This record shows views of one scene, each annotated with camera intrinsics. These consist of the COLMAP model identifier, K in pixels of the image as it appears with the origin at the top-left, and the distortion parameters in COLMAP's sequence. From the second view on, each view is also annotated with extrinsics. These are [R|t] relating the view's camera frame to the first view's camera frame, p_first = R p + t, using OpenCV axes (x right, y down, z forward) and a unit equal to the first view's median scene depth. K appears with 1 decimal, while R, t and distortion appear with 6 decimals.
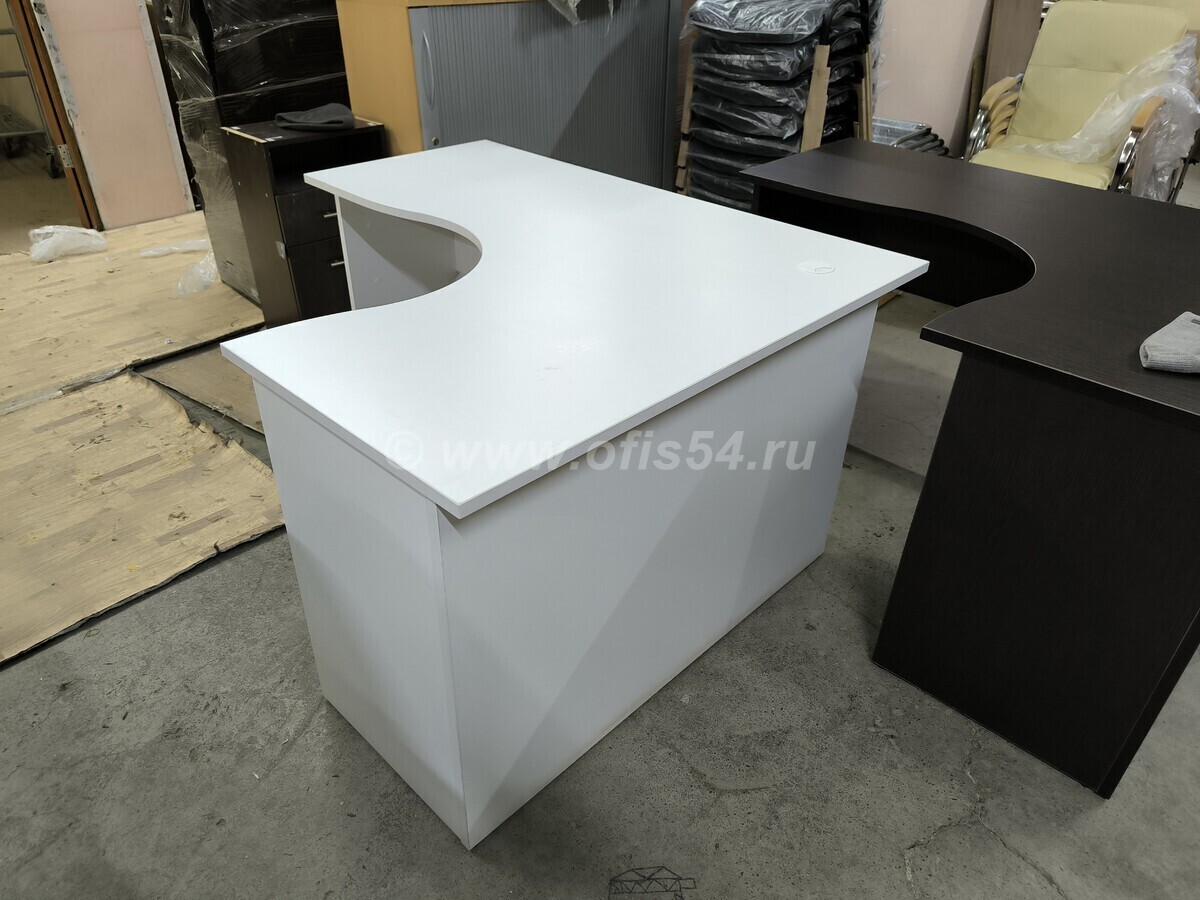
lens RADIAL K [[846.0, 0, 594.4], [0, 846.0, 460.6], [0, 0, 1]] dist [0.034648, -0.005409]
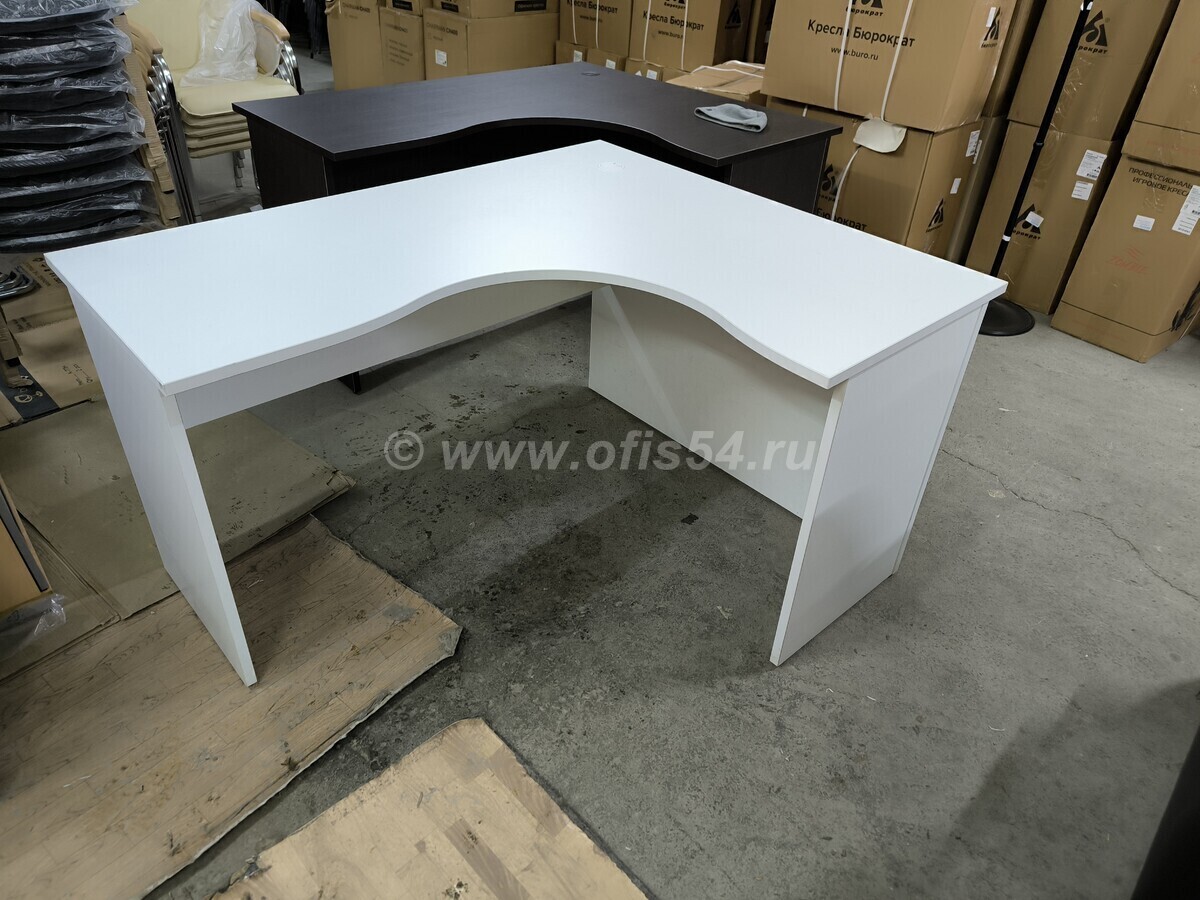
lens RADIAL K [[846.0, 0, 596.7], [0, 846.0, 442.4], [0, 0, 1]] dist [0.034648, -0.005409]
pose [[0.061256, -0.586859, 0.807369, -0.764035], [0.511392, 0.713105, 0.479541, -0.410709], [-0.857162, 0.383507, 0.343797, 0.535337]]
